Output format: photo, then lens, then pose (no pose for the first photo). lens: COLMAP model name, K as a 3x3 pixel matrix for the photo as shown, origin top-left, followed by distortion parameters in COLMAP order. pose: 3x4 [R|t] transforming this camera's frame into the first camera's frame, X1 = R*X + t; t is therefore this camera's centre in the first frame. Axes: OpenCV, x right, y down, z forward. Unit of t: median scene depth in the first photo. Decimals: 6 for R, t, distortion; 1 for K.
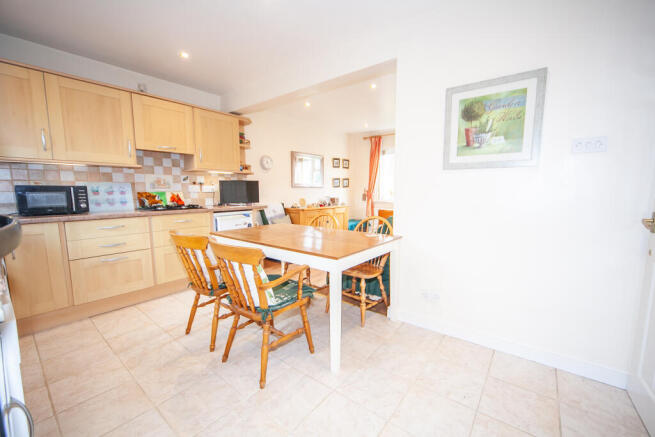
lens RADIAL K [[269.3, 0, 327.5], [0, 269.3, 218.5], [0, 0, 1]] dist [-0.000780, -0.000036]
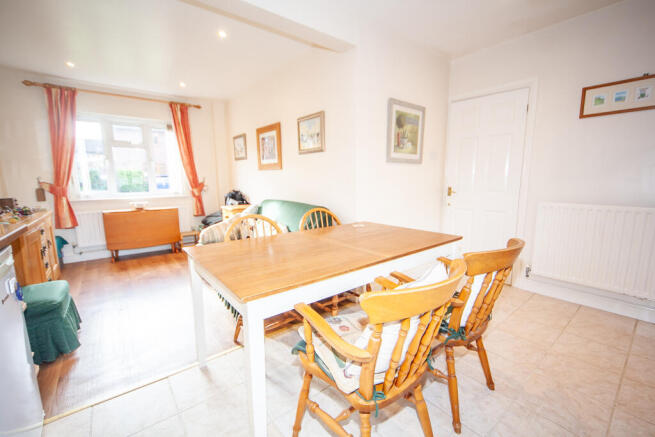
lens RADIAL K [[280.7, 0, 331.0], [0, 280.7, 220.0], [0, 0, 1]] dist [-0.000880, 0.000222]
pose [[0.203498, -0.141867, 0.968743, -0.599643], [0.112676, 0.986266, 0.120763, -0.064853], [-0.972570, 0.084579, 0.216689, 0.637385]]
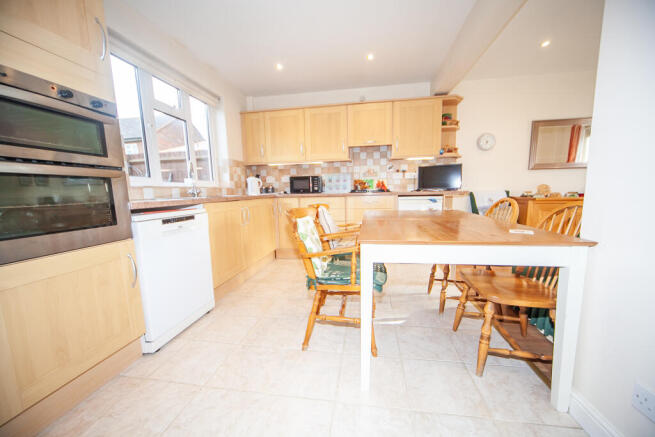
lens RADIAL K [[241.1, 0, 327.5], [0, 241.1, 218.5], [0, 0, 1]] dist [-0.000137, -0.000026]
pose [[0.513640, 0.093124, -0.852937, 0.261839], [-0.068455, 0.995371, 0.067452, 0.020730], [0.855271, 0.023742, 0.517637, 0.266657]]
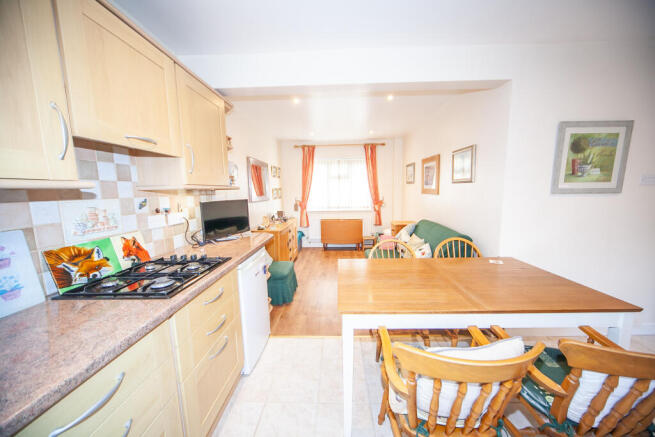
lens RADIAL K [[236.7, 0, 327.5], [0, 236.7, 218.5], [0, 0, 1]] dist [-0.030503, 0.007705]
pose [[0.799386, -0.086461, 0.594564, -0.569852], [0.081793, 0.996039, 0.034874, -0.120724], [-0.595224, 0.020754, 0.803292, 0.503938]]
